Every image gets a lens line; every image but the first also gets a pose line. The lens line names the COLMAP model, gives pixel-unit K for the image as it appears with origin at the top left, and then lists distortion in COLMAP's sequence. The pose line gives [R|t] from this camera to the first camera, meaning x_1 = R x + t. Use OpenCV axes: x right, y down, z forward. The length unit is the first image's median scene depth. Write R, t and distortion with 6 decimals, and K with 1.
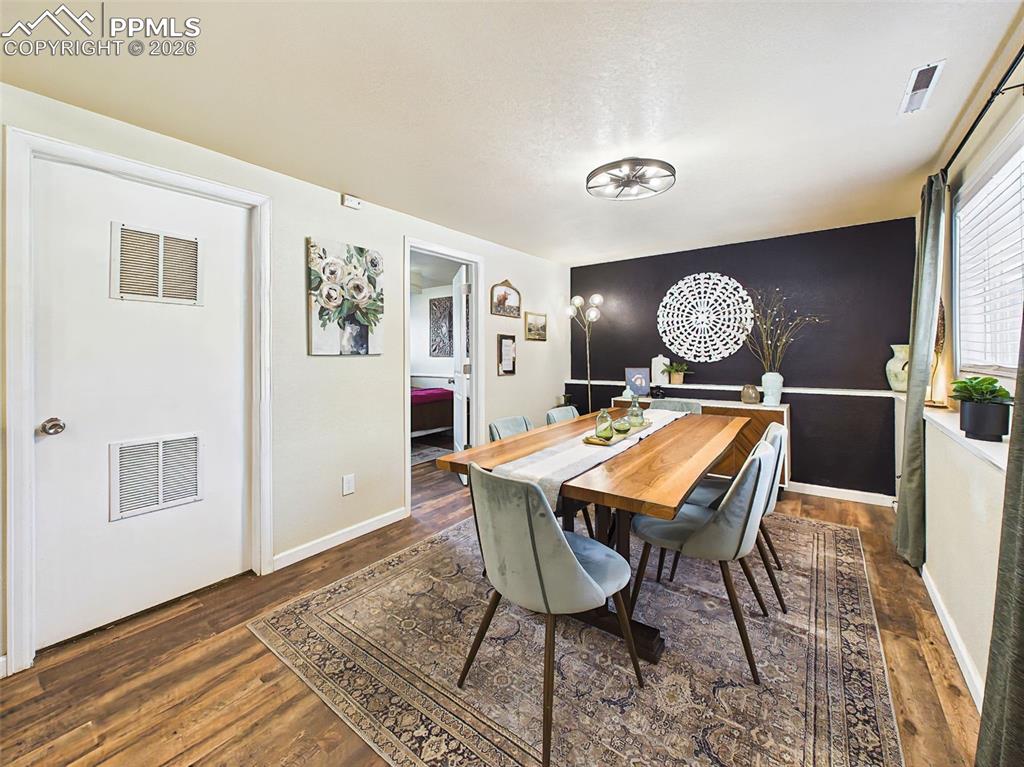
lens RADIAL K [[410.6, 0, 510.9], [0, 410.6, 351.5], [0, 0, 1]] dist [0.001702, 0.000097]
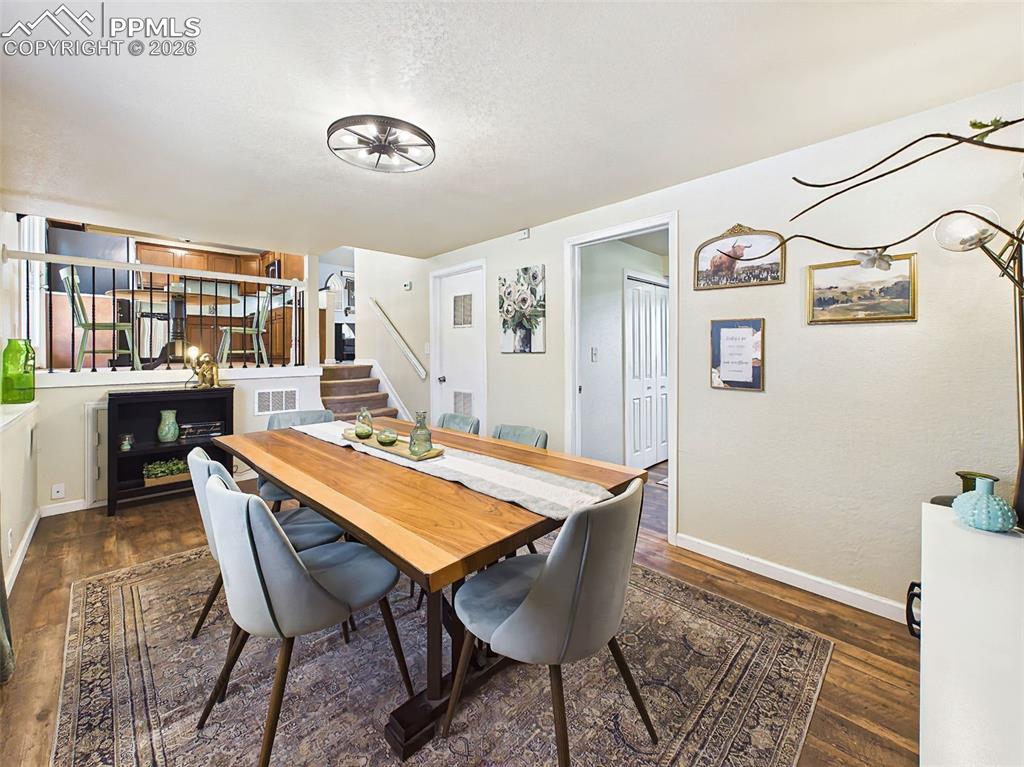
lens RADIAL K [[410.6, 0, 510.9], [0, 410.6, 351.5], [0, 0, 1]] dist [0.001702, 0.000097]
pose [[-0.137208, 0.003712, -0.990535, 0.606948], [0.006221, 0.999976, 0.002885, 0.000464], [0.990523, -0.005766, -0.137228, 0.766585]]
